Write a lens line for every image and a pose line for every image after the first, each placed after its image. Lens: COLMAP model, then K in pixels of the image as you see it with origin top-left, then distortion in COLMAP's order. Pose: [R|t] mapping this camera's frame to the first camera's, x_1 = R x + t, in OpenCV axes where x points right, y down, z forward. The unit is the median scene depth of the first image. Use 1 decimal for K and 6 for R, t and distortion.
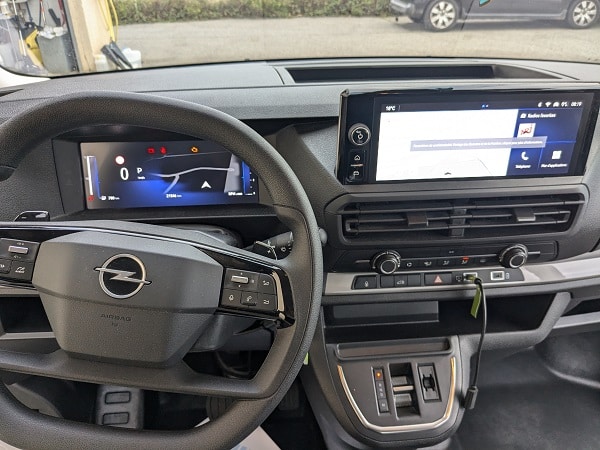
lens RADIAL K [[484.2, 0, 301.8], [0, 484.2, 220.0], [0, 0, 1]] dist [0.023382, -0.053089]
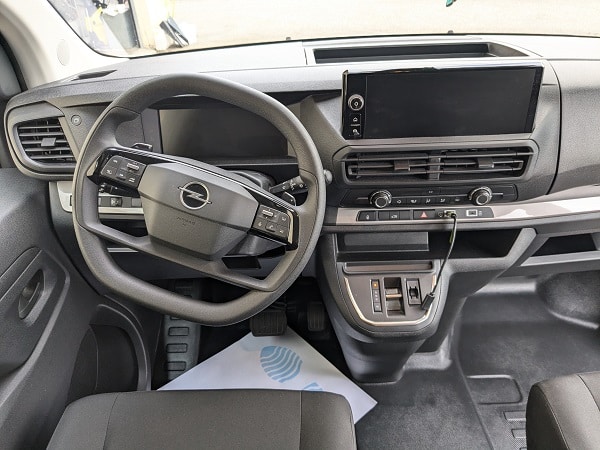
lens RADIAL K [[484.2, 0, 301.8], [0, 484.2, 220.0], [0, 0, 1]] dist [0.023382, -0.053089]
pose [[0.994512, 0.016635, -0.103292, 0.092048], [-0.010543, 0.998188, 0.059245, 0.063934], [0.104091, -0.057831, 0.992885, -0.331559]]
